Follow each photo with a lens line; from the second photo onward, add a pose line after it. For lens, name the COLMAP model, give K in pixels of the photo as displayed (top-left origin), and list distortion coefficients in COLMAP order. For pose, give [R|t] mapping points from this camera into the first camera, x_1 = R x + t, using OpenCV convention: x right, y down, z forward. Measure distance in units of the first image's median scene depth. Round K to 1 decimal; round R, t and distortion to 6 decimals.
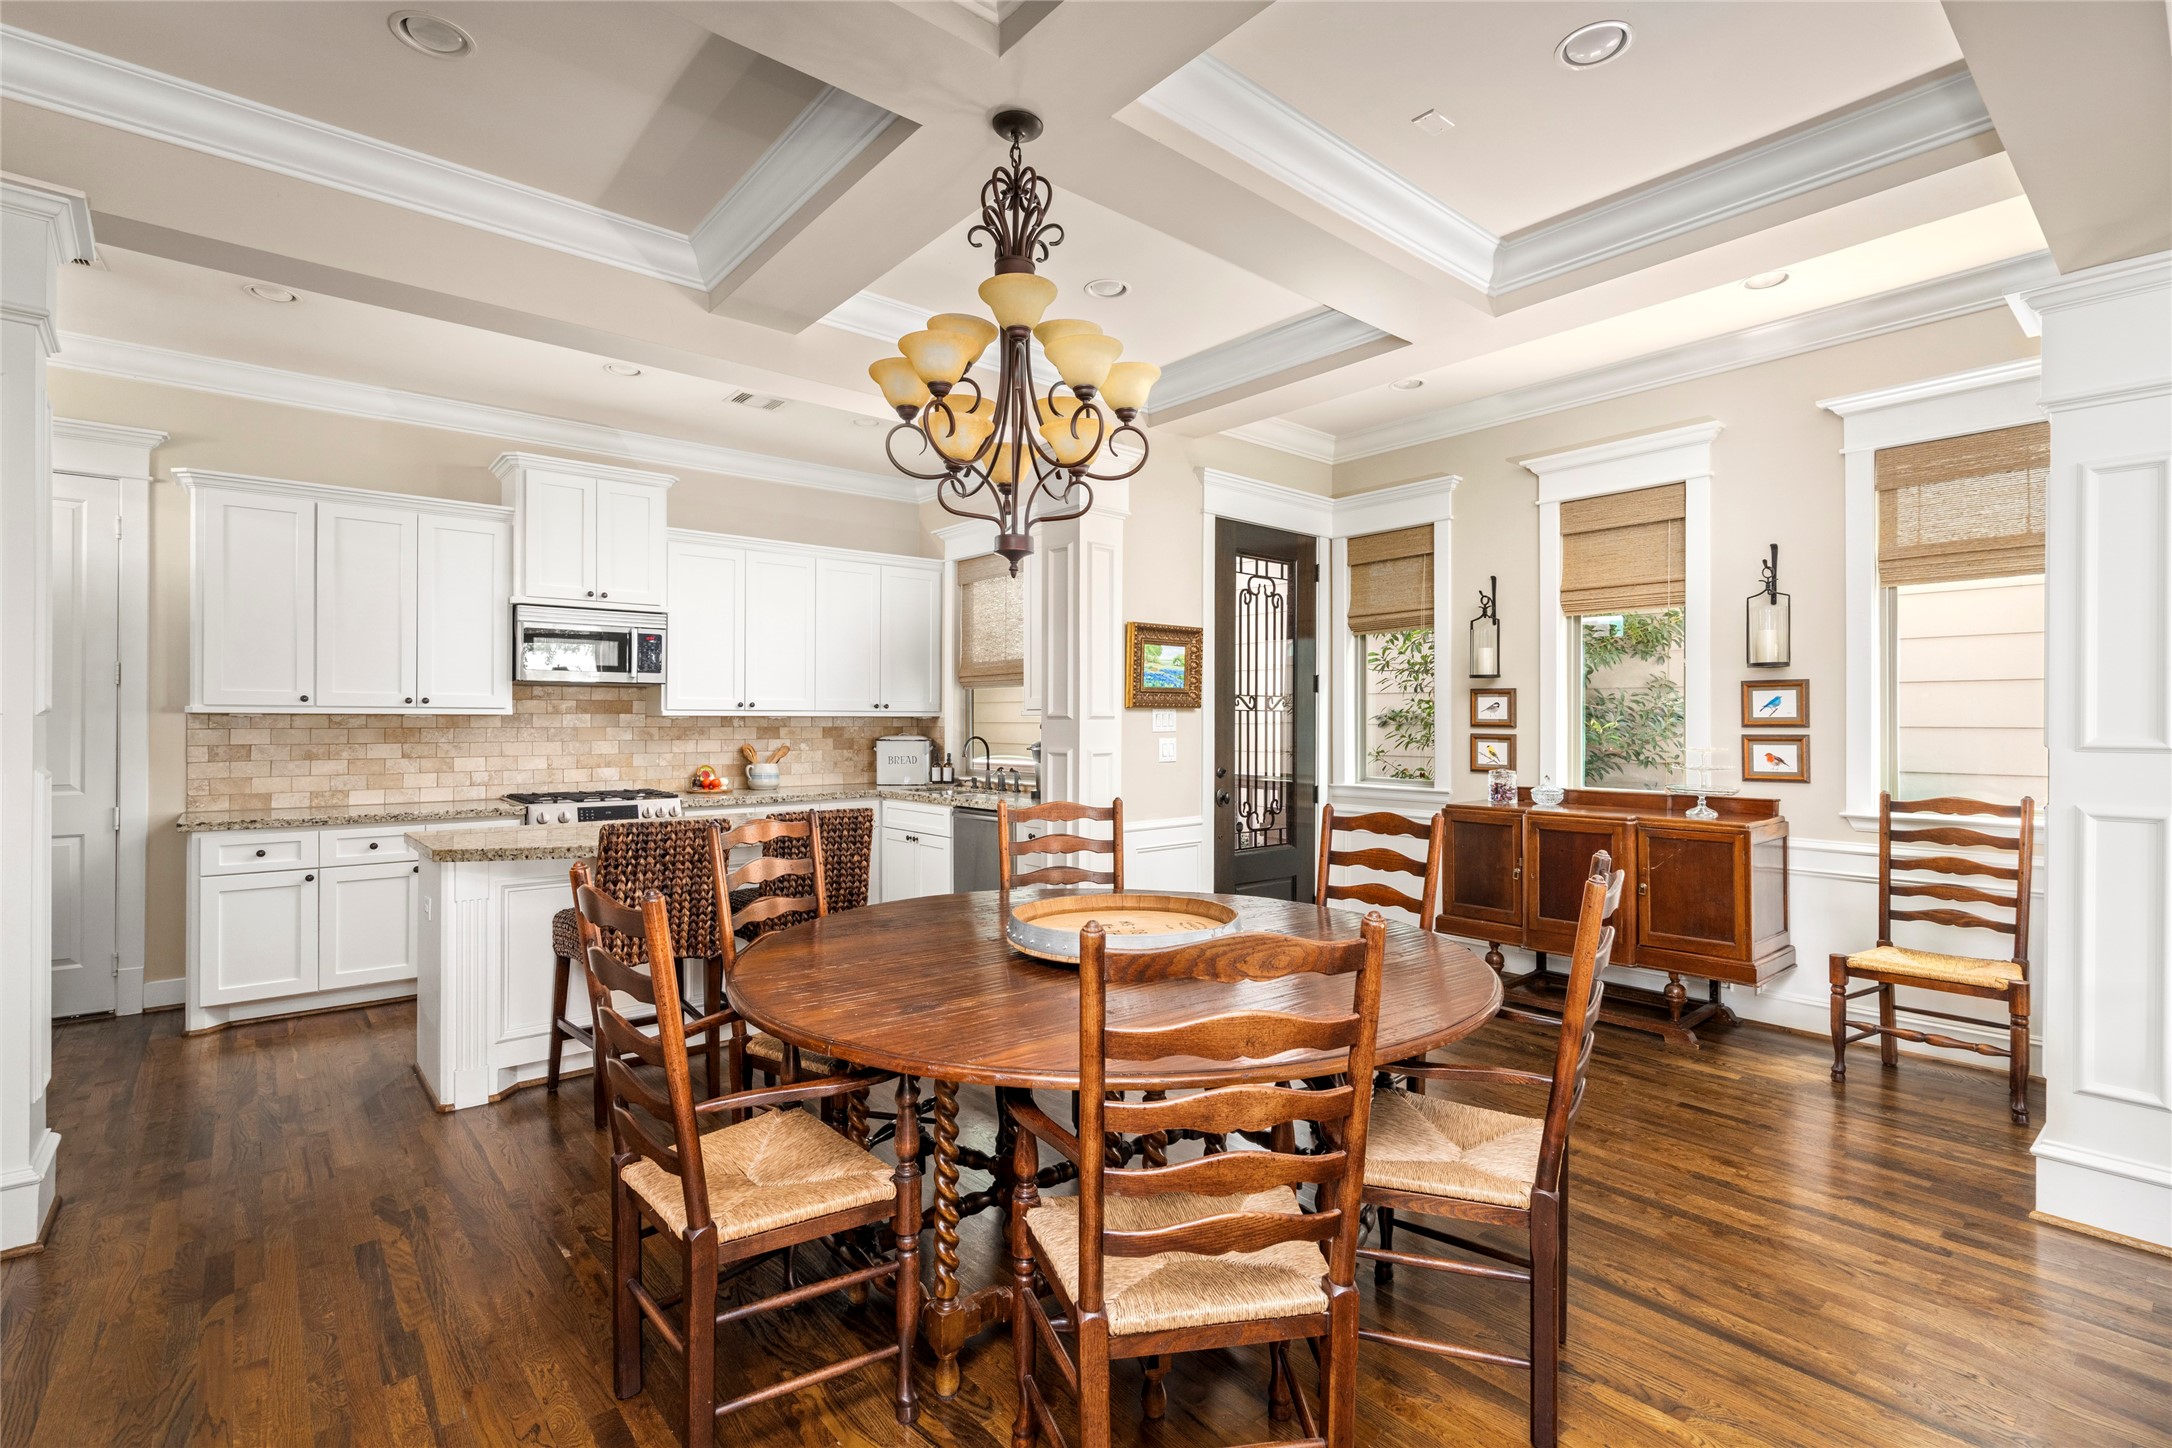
lens RADIAL K [[994.3, 0, 1085.8], [0, 994.3, 717.0], [0, 0, 1]] dist [-0.007416, 0.003502]
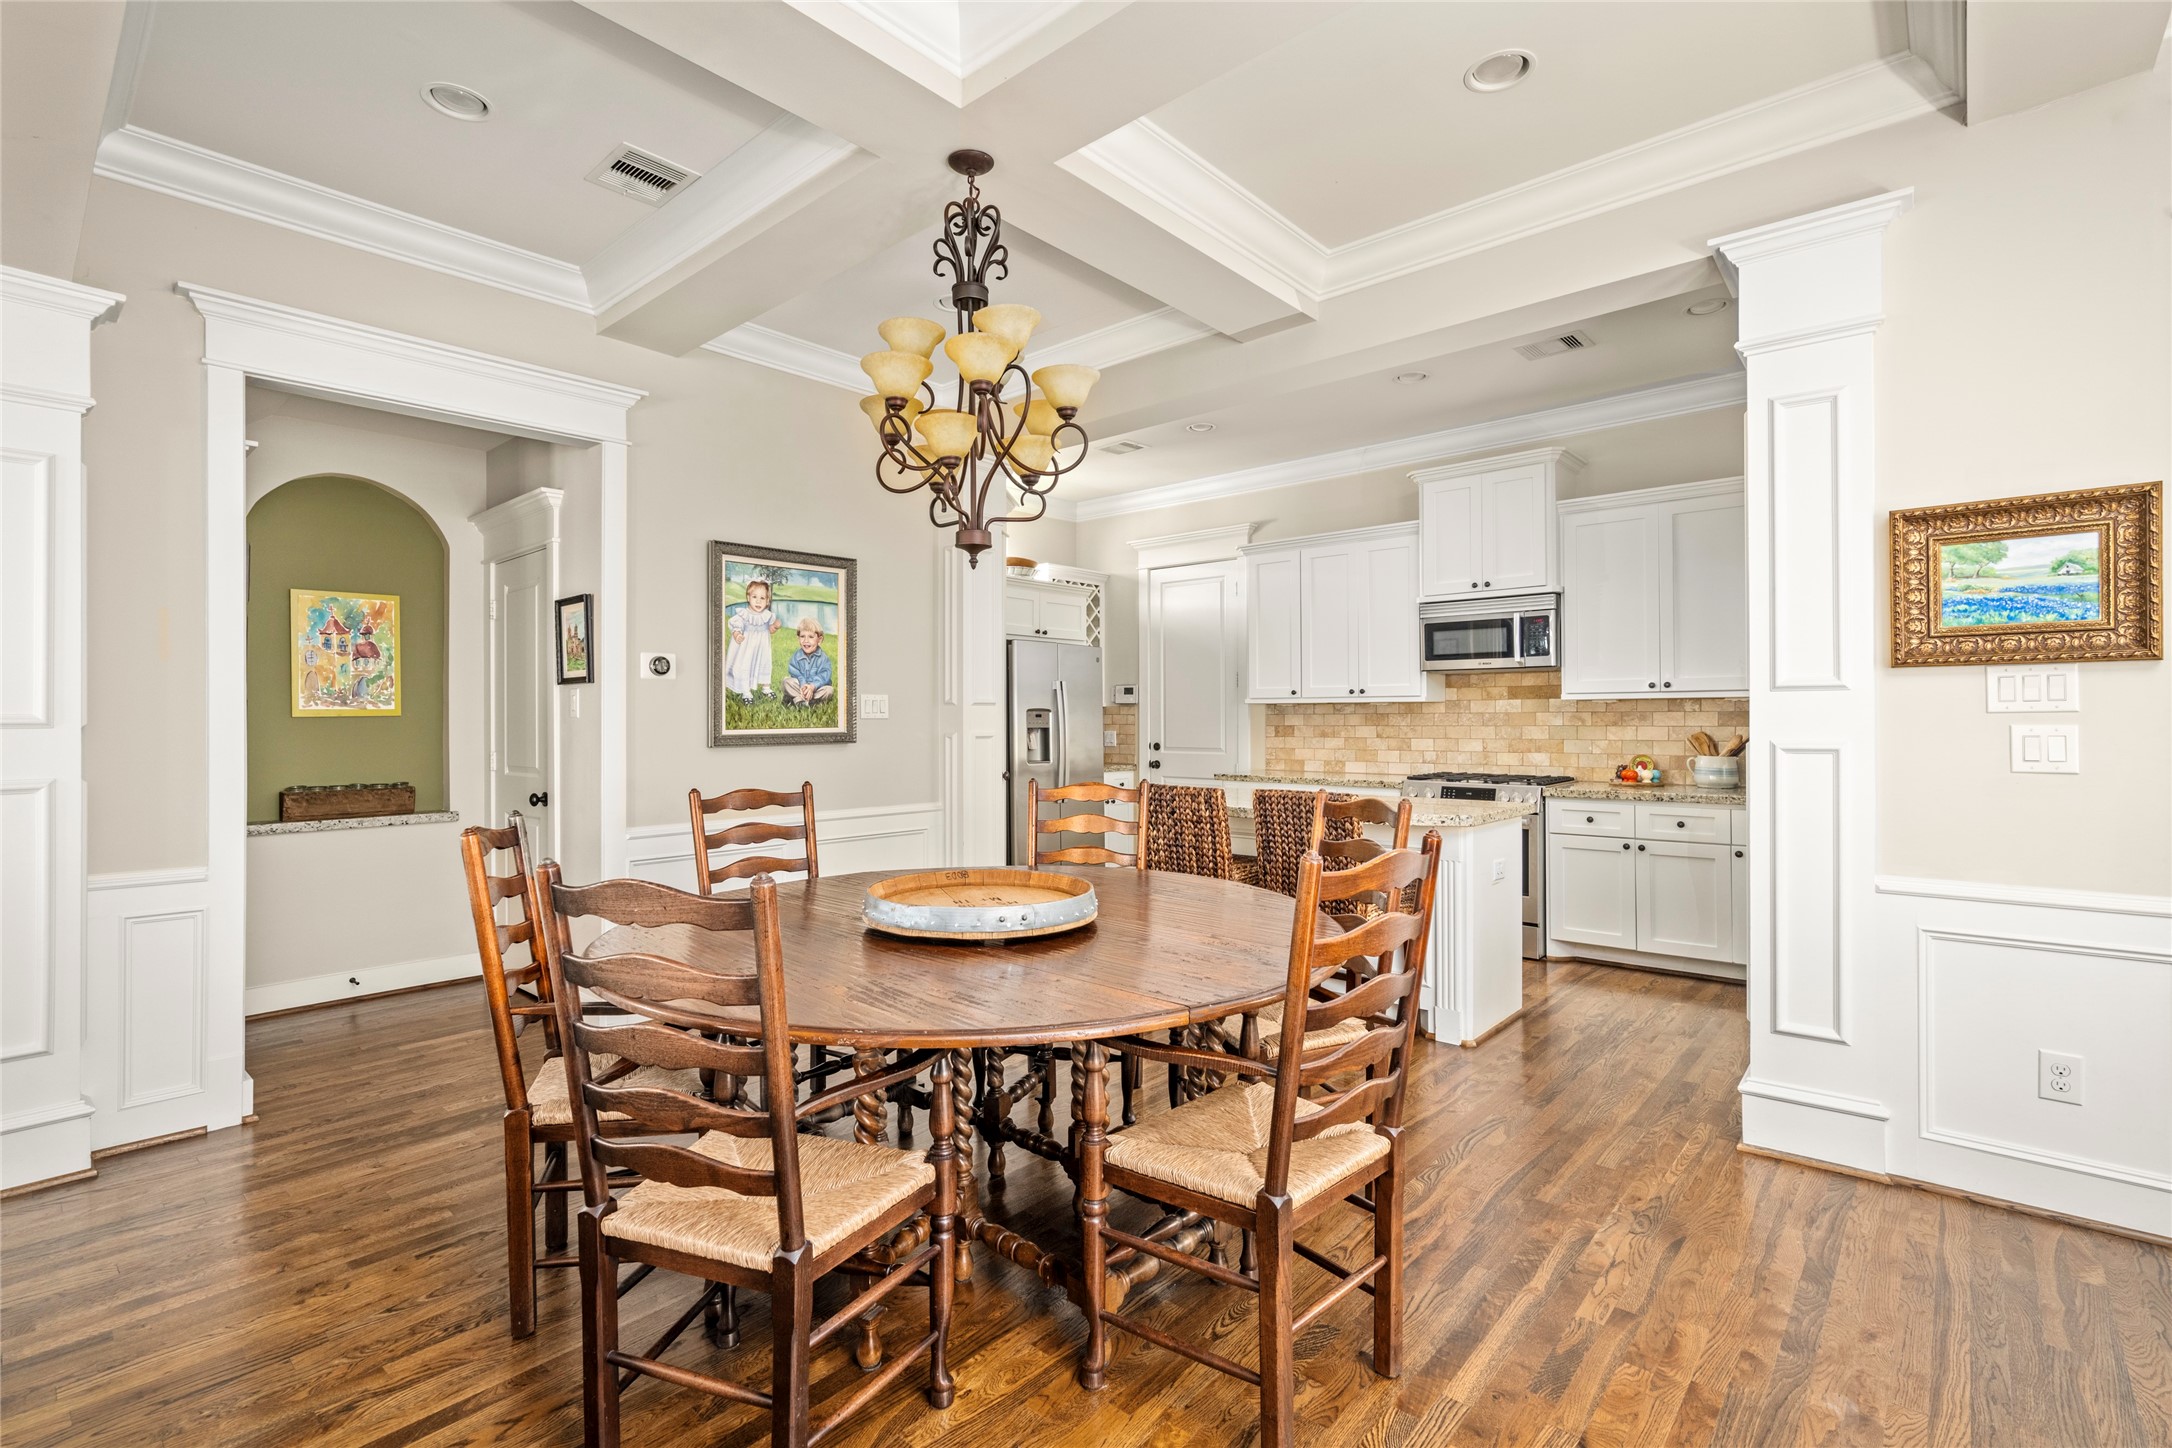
lens RADIAL K [[994.3, 0, 1082.2], [0, 994.3, 722.8], [0, 0, 1]] dist [-0.007416, 0.003502]
pose [[0.140240, 0.002994, -0.990113, 0.486788], [0.009736, 0.999943, 0.004403, 0.013130], [0.990070, -0.010257, 0.140203, 0.445121]]
